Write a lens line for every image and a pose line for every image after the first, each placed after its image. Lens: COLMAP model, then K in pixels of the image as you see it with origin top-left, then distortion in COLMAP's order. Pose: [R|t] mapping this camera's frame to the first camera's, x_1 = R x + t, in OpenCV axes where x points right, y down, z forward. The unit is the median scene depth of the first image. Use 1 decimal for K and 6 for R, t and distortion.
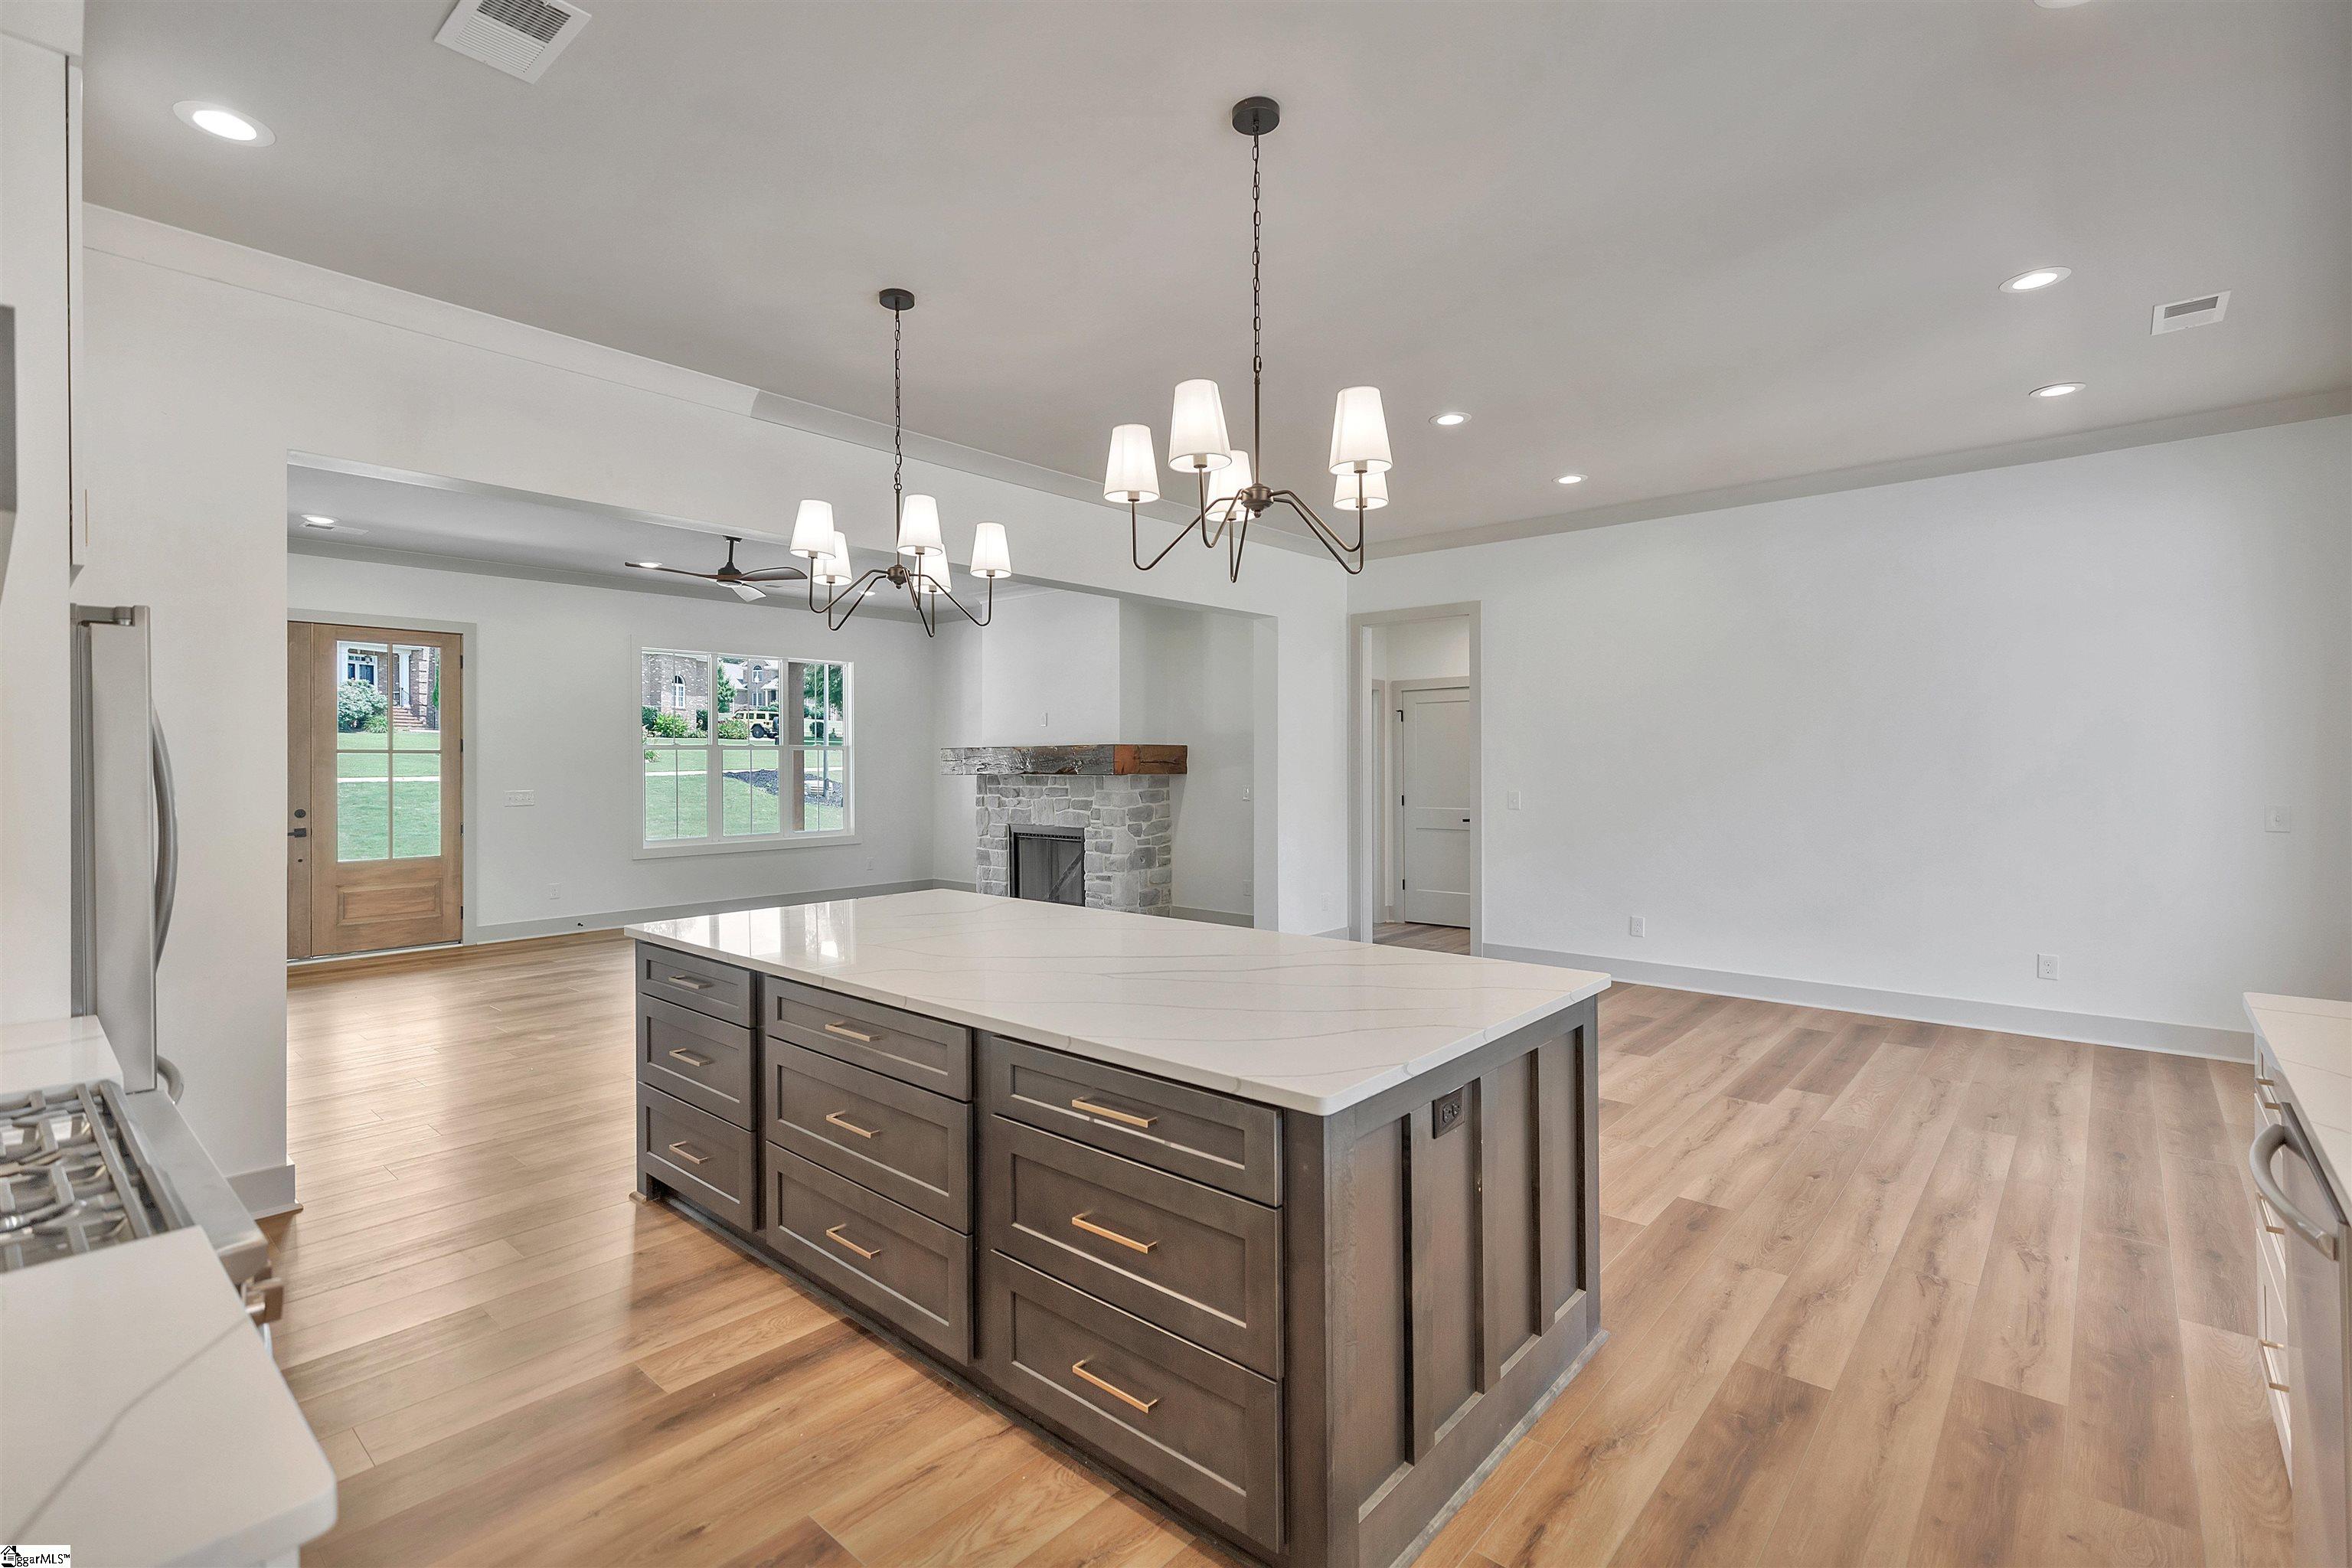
lens RADIAL K [[1052.6, 0, 1183.6], [0, 1052.6, 751.5], [0, 0, 1]] dist [0.001785, 0.000096]
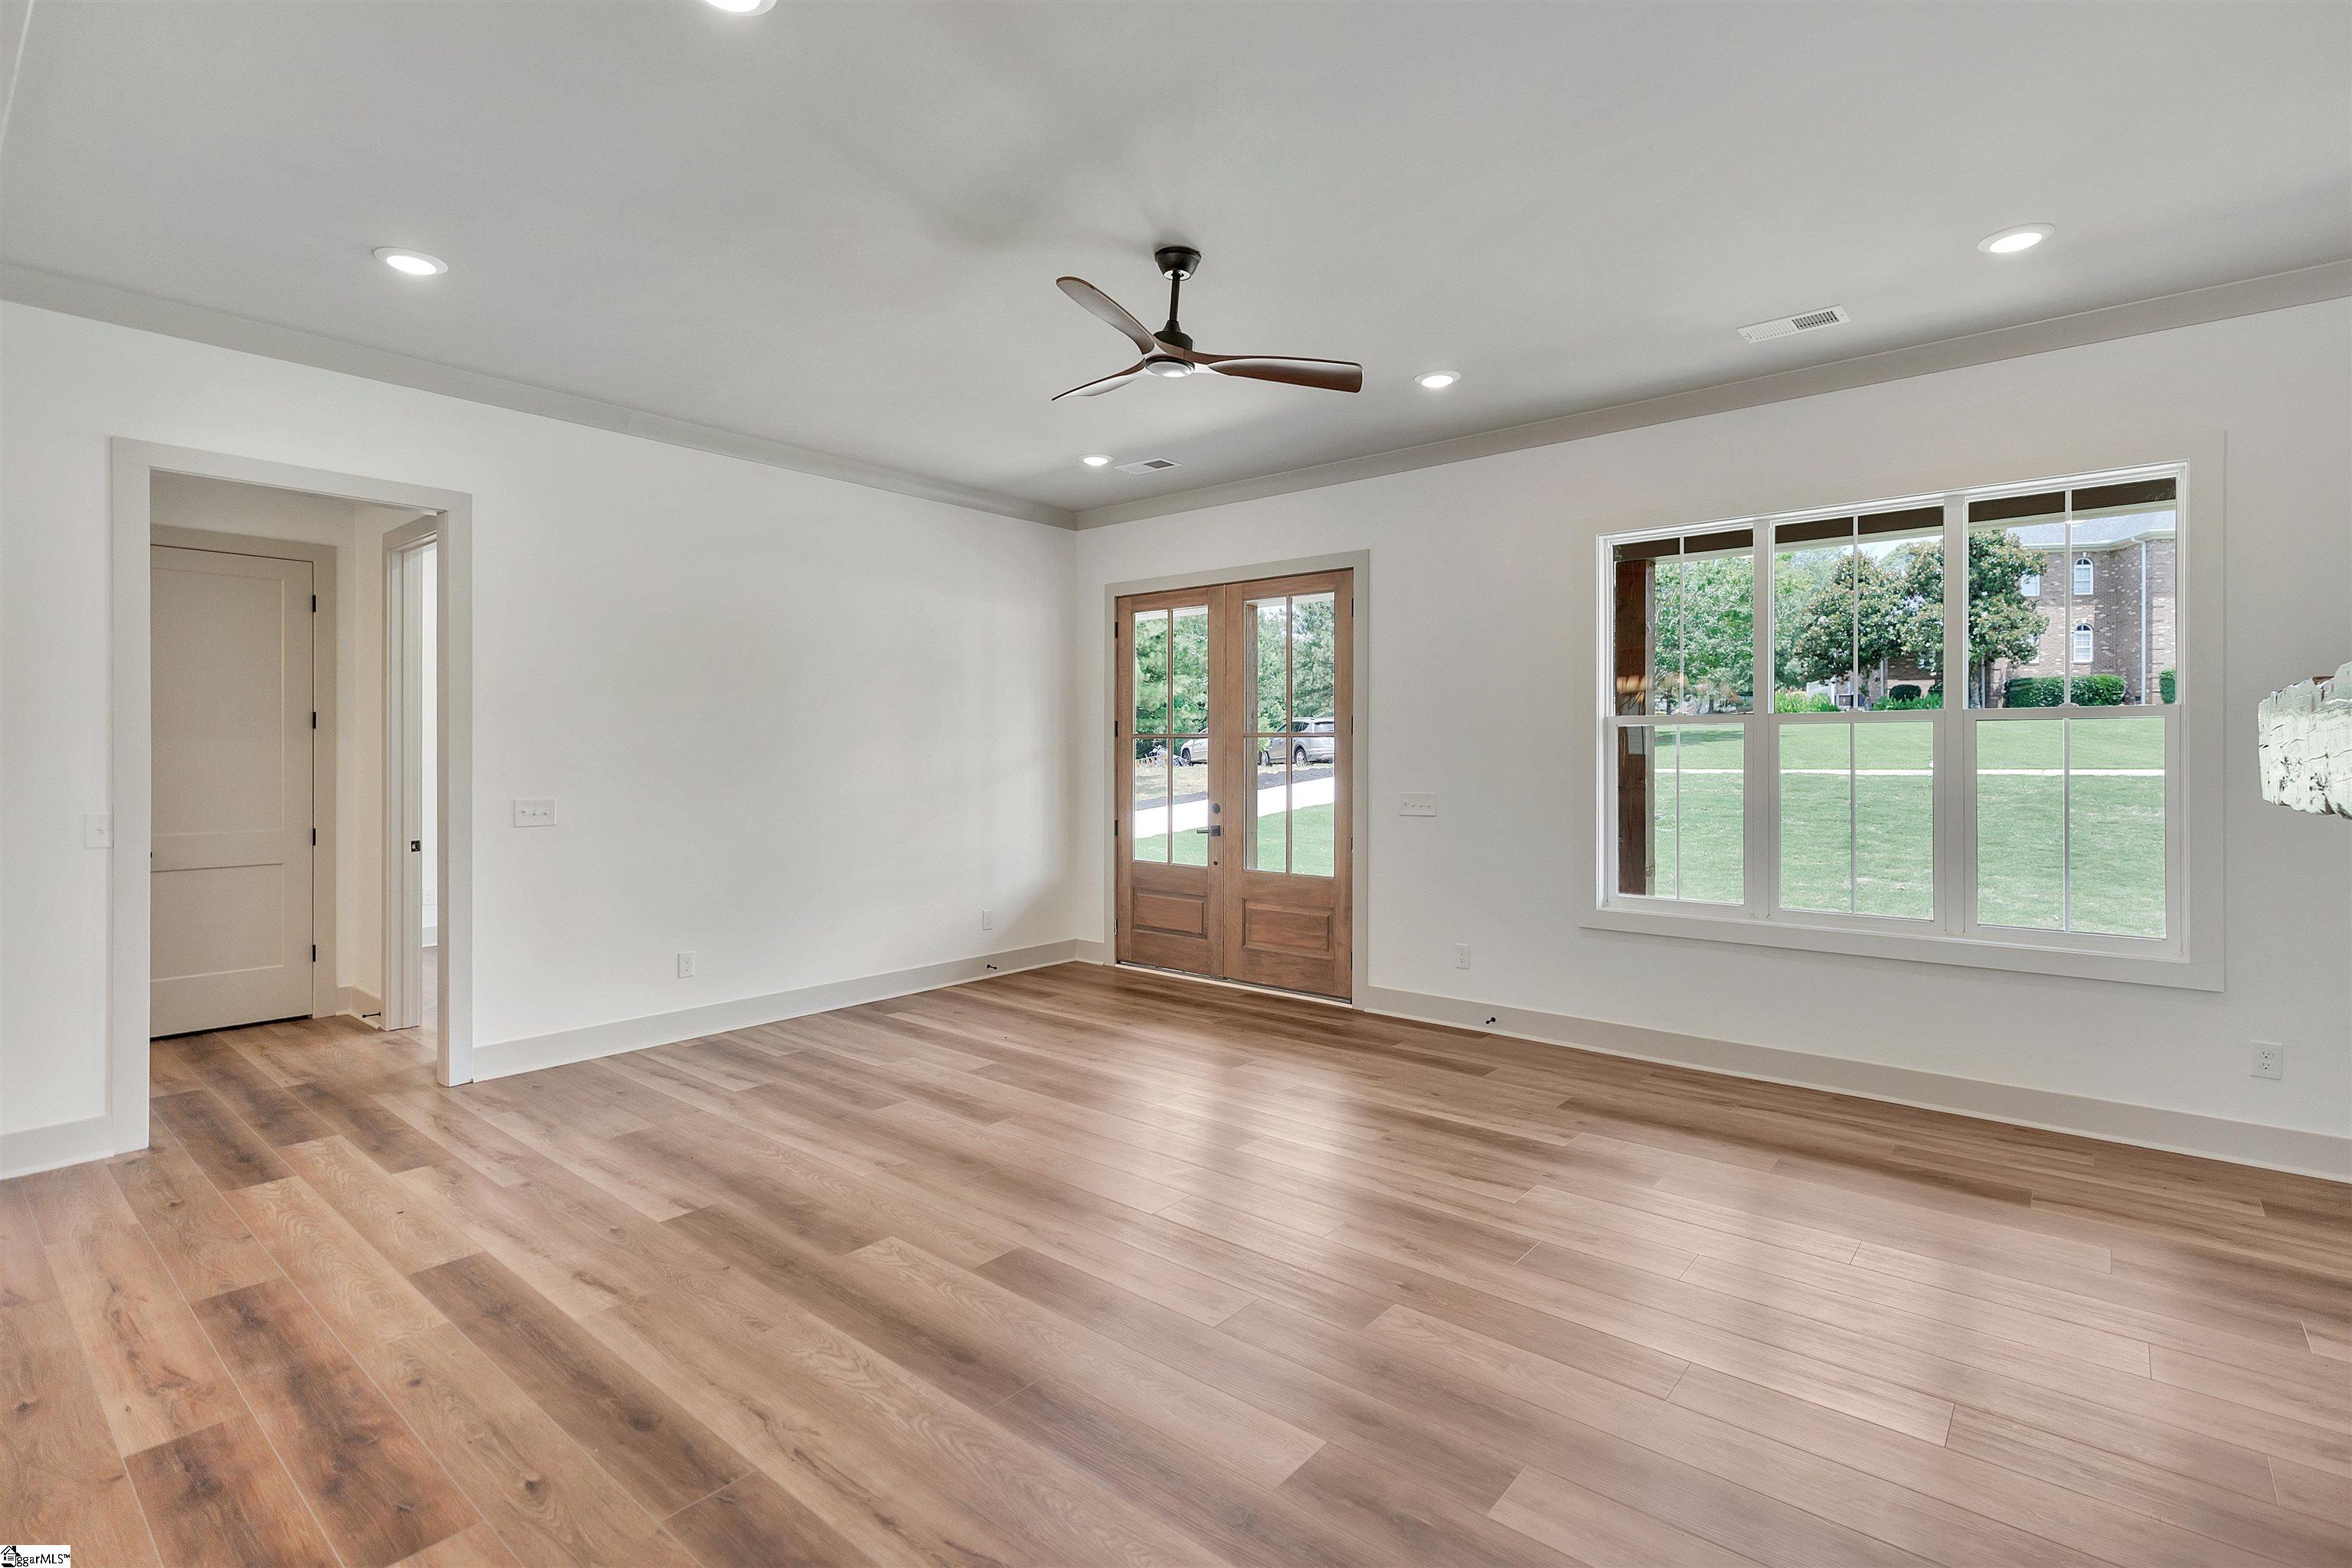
lens RADIAL K [[1102.3, 0, 1203.4], [0, 1102.3, 755.8], [0, 0, 1]] dist [0.003638, 0.000092]
pose [[0.026270, 0.008108, -0.999622, 0.047889], [0.007138, 0.999940, 0.008298, 0.007106], [0.999629, -0.007353, 0.026210, 0.797705]]
